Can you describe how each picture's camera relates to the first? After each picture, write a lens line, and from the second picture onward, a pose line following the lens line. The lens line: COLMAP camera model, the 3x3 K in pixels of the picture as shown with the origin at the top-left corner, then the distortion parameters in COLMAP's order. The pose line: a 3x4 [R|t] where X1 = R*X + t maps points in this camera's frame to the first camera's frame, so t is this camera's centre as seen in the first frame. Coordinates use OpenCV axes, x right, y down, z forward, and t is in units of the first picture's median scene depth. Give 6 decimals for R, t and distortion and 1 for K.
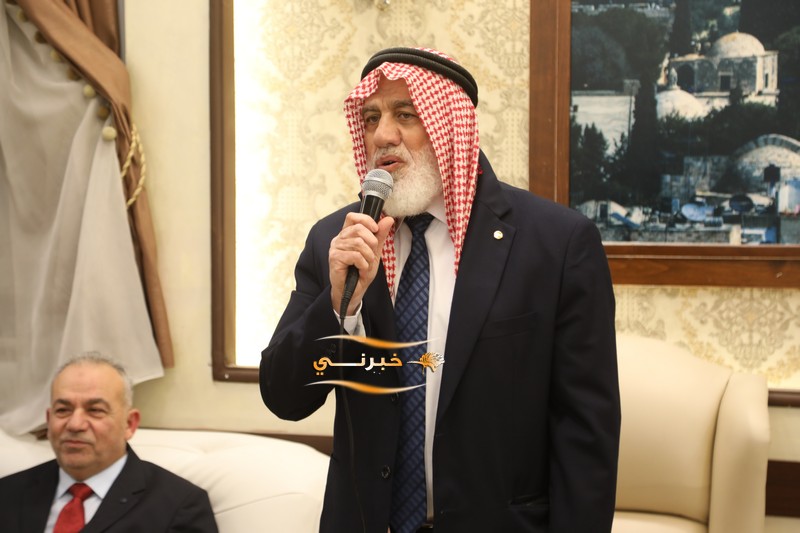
lens RADIAL K [[1943.3, 0, 389.2], [0, 1943.3, 270.0], [0, 0, 1]] dist [0.515027, 0.000000]
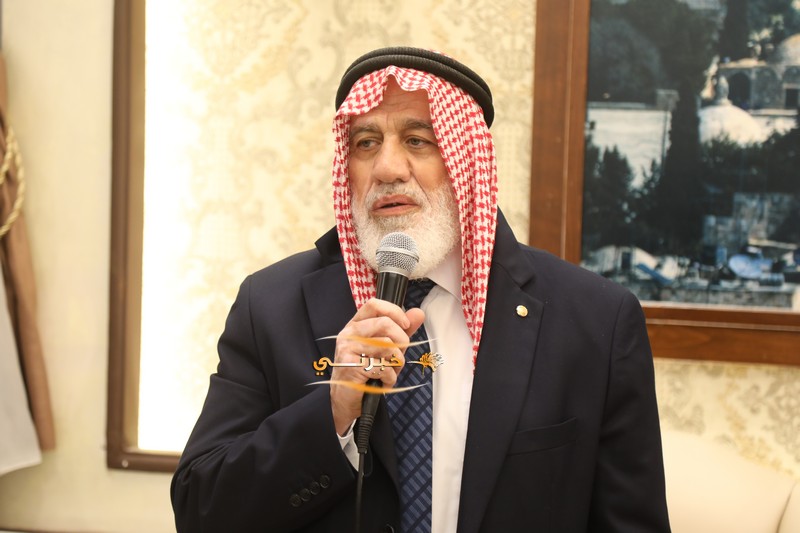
lens RADIAL K [[2150.7, 0, 375.3], [0, 2150.7, 272.5], [0, 0, 1]] dist [0.556342, 0.000000]
pose [[0.999237, 0.028100, 0.027142, -0.011145], [-0.027990, 0.999599, -0.004398, -0.019109], [-0.027254, 0.003635, 0.999622, 0.158192]]
